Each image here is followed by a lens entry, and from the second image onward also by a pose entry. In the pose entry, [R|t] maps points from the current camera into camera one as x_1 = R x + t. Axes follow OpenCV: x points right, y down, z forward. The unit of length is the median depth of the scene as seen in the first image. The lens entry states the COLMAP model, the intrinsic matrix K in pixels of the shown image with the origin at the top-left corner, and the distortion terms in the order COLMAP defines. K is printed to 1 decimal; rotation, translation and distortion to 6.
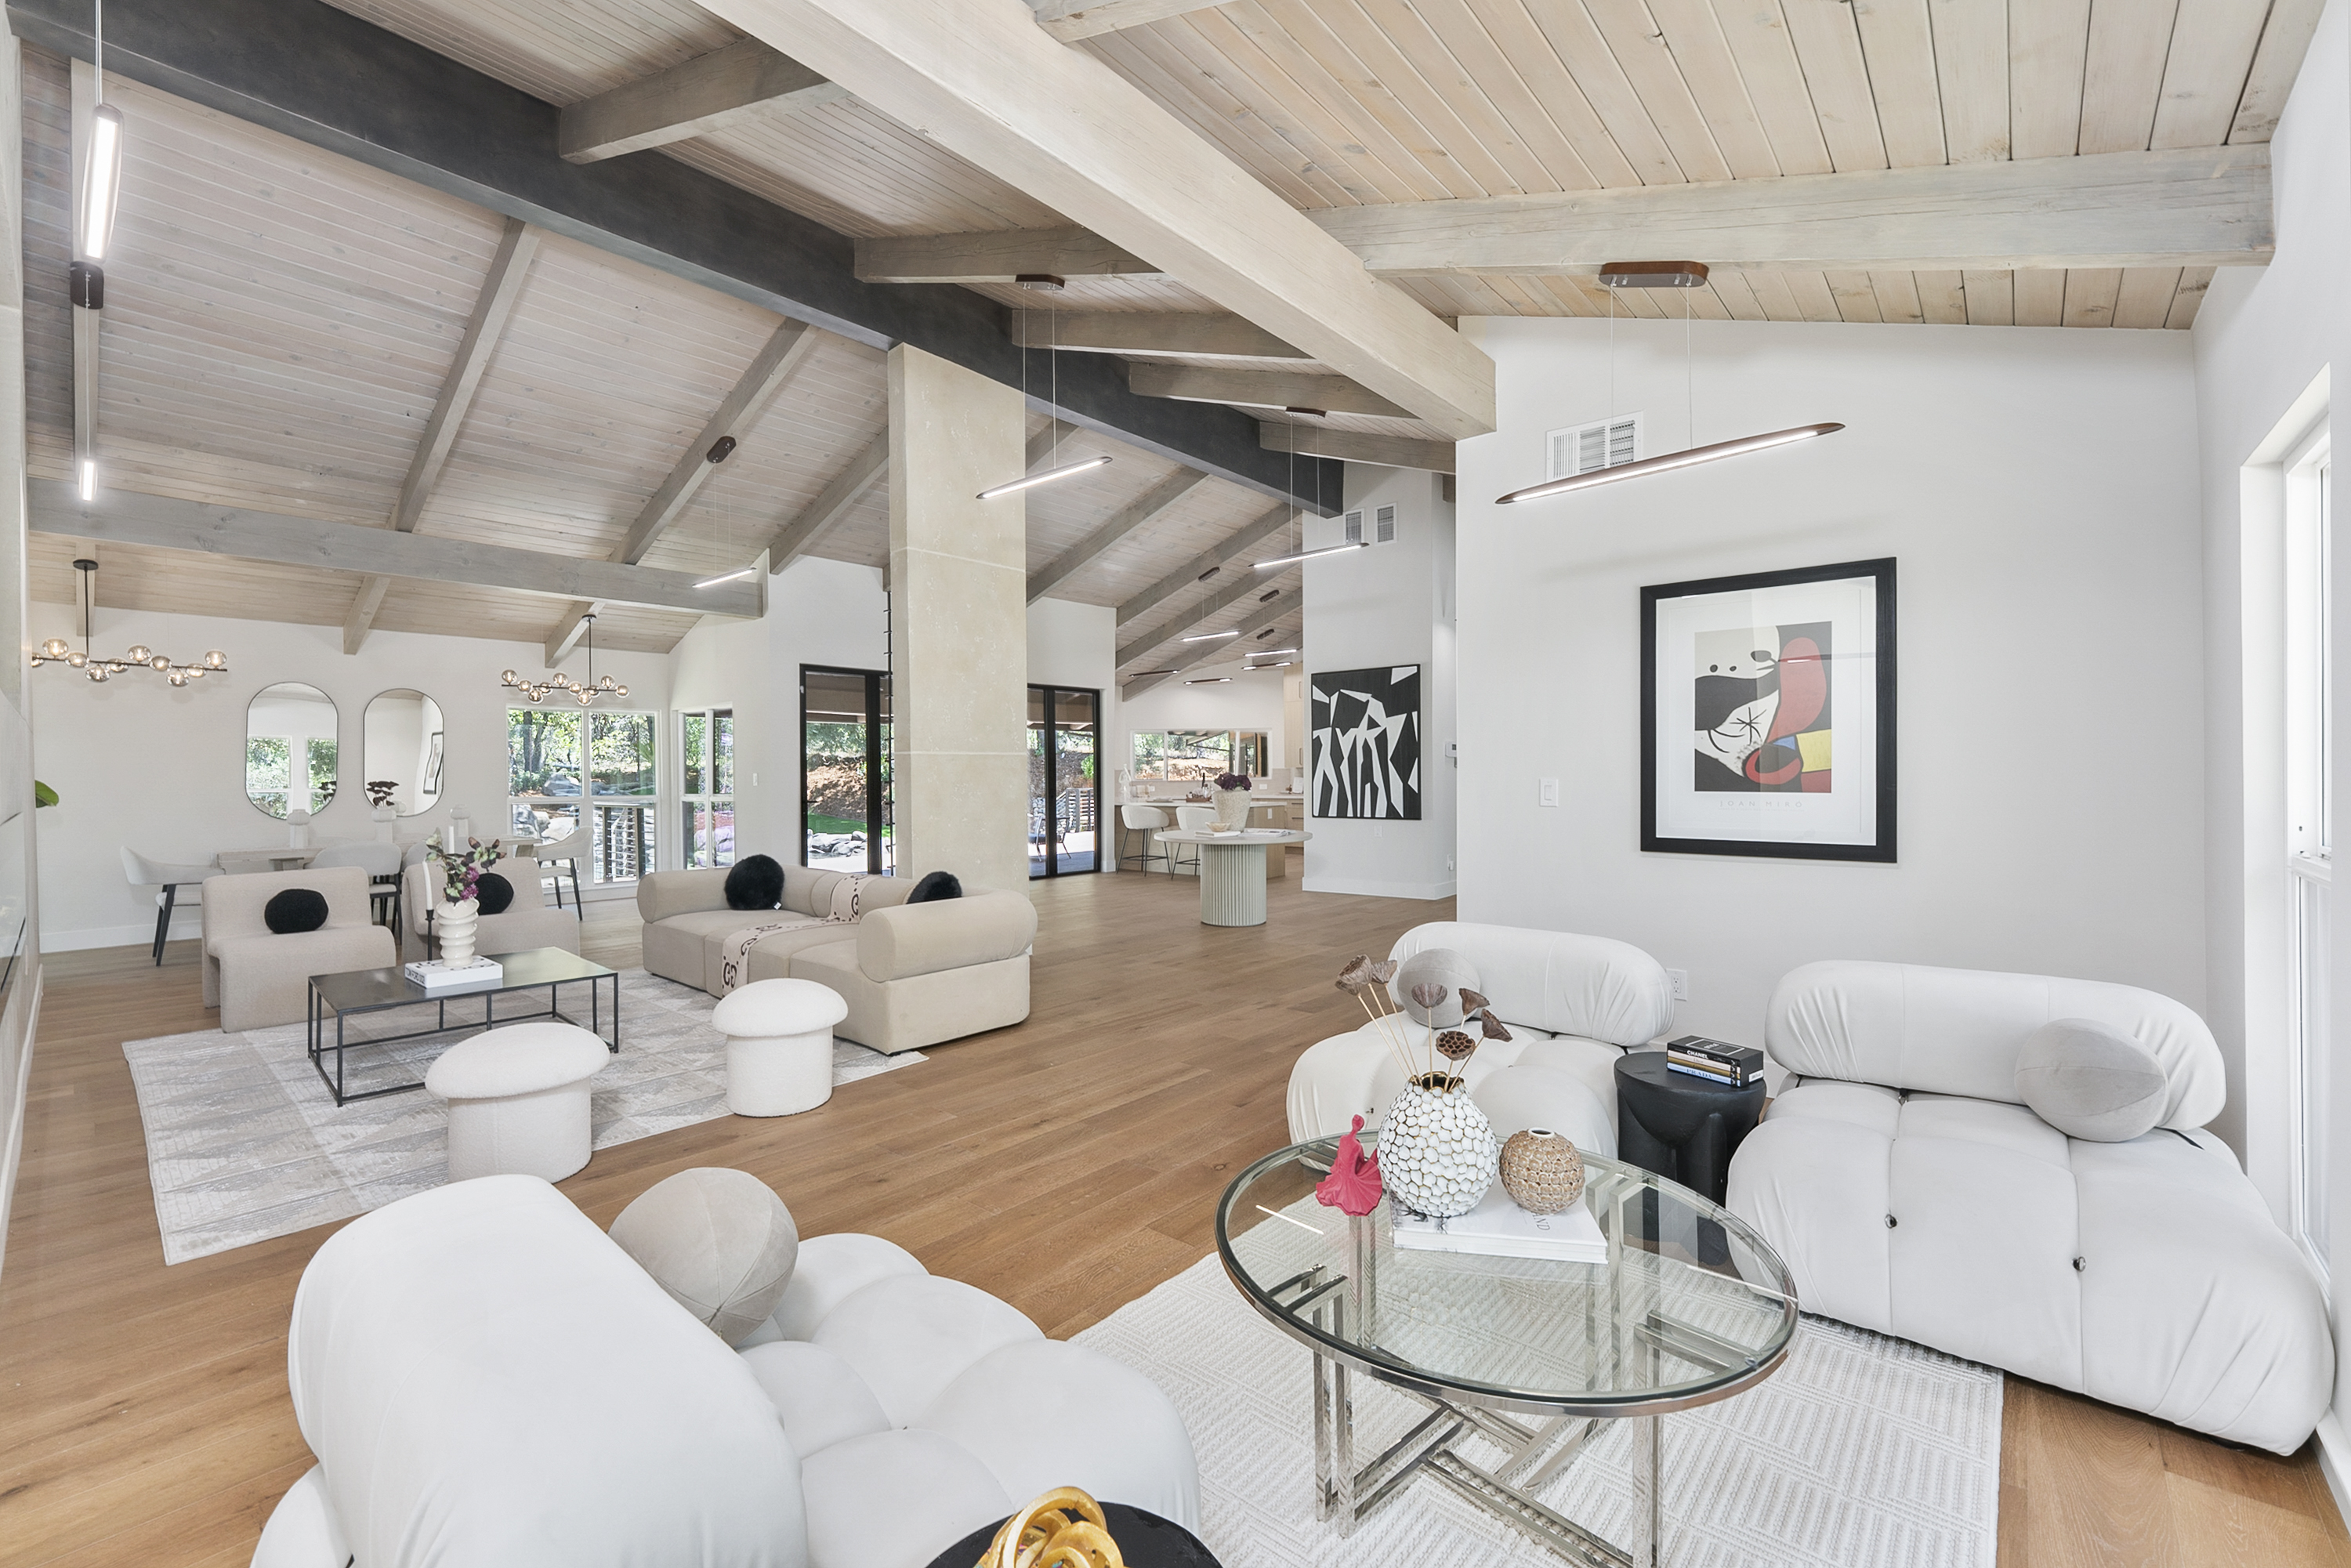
lens RADIAL K [[967.6, 0, 1170.5], [0, 967.6, 778.4], [0, 0, 1]] dist [-0.003514, -0.000218]
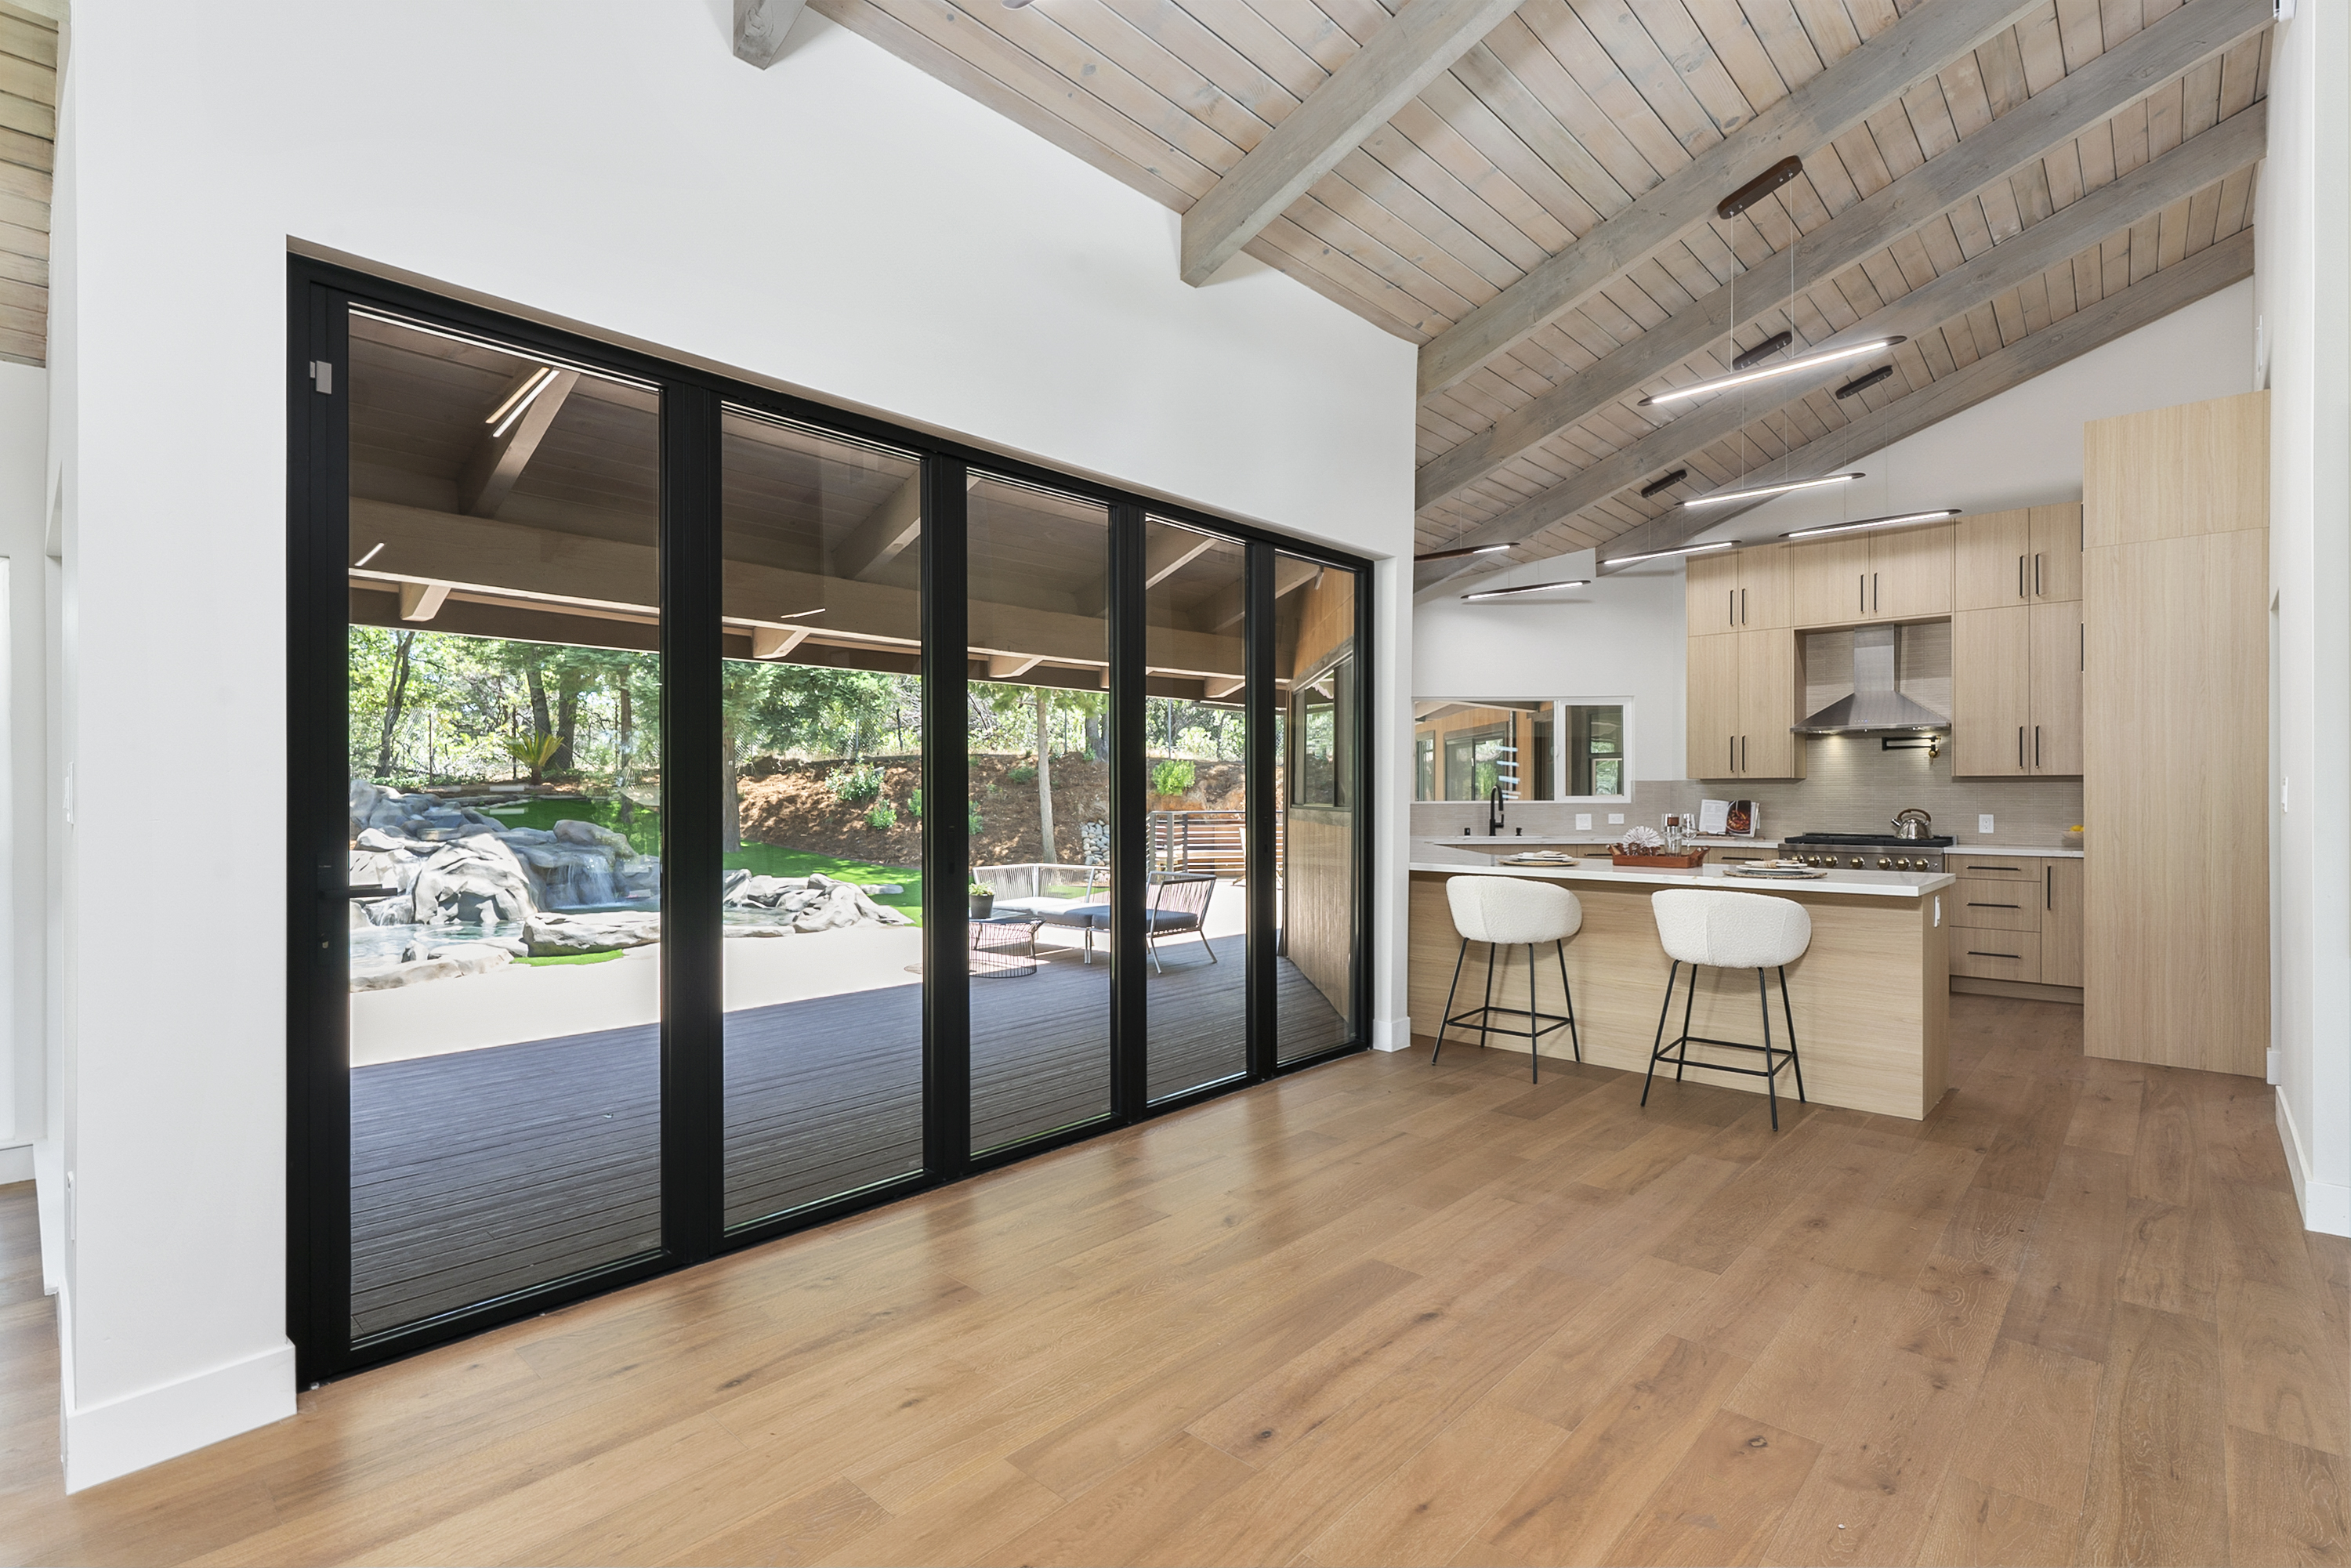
lens RADIAL K [[1092.0, 0, 1175.5], [0, 1092.0, 784.0], [0, 0, 1]] dist [0.014372, -0.000106]
pose [[0.999598, 0.009669, -0.026659, -0.215436], [-0.009937, 0.999901, -0.009932, -0.001316], [0.026561, 0.010193, 0.999595, 0.898356]]
